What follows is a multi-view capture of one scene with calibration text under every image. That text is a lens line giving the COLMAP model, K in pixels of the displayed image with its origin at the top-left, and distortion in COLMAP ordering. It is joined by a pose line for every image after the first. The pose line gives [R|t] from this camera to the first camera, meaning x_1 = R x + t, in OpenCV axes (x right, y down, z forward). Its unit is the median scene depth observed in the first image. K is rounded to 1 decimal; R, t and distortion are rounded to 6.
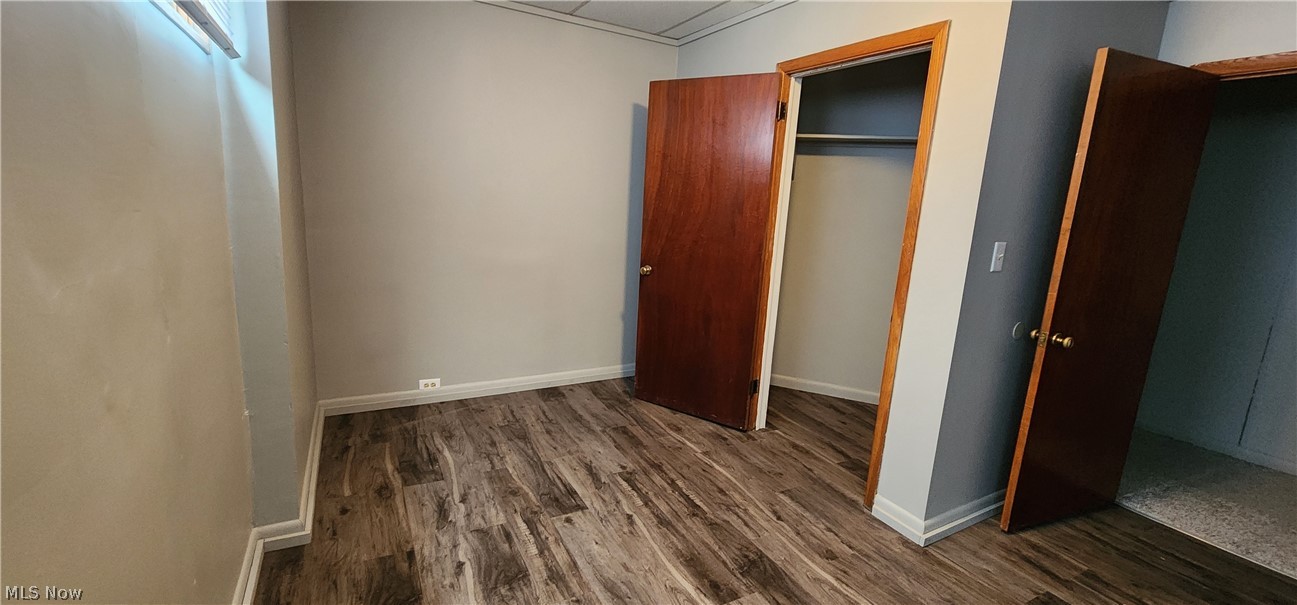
lens RADIAL K [[534.5, 0, 641.7], [0, 534.5, 302.7], [0, 0, 1]] dist [0.000890, -0.000101]
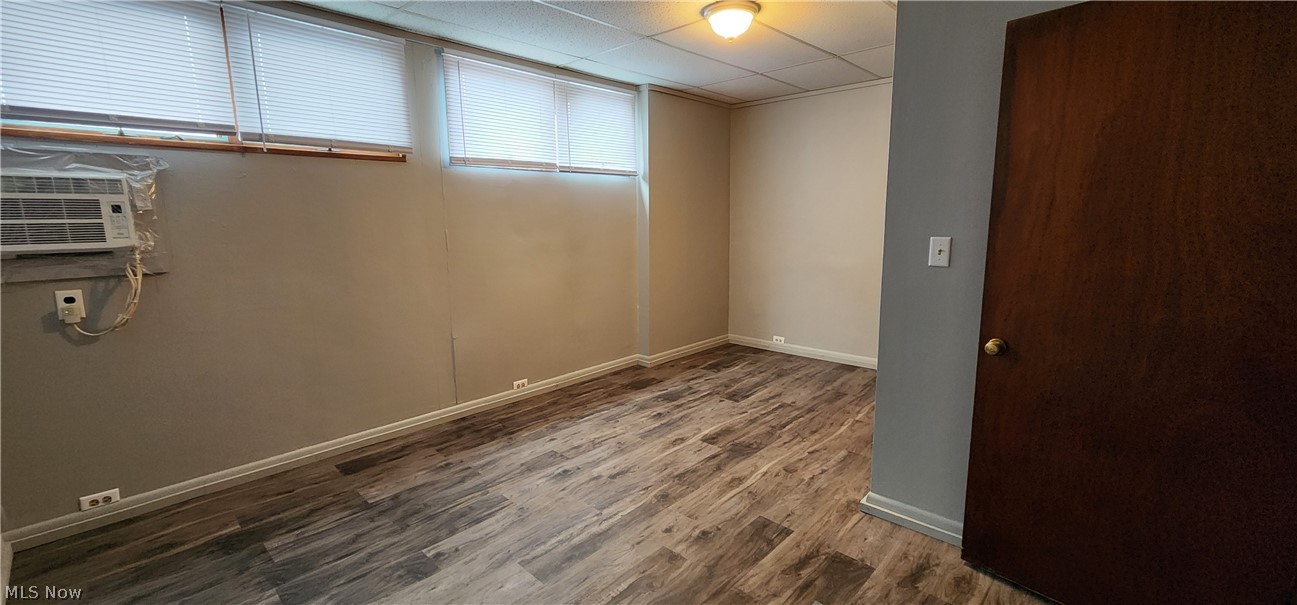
lens RADIAL K [[534.5, 0, 641.7], [0, 534.5, 302.7], [0, 0, 1]] dist [0.000890, -0.000101]
pose [[0.301993, 0.096671, -0.948396, 1.316658], [-0.160053, 0.985865, 0.049526, 0.042209], [0.939778, 0.136837, 0.313197, 0.147661]]
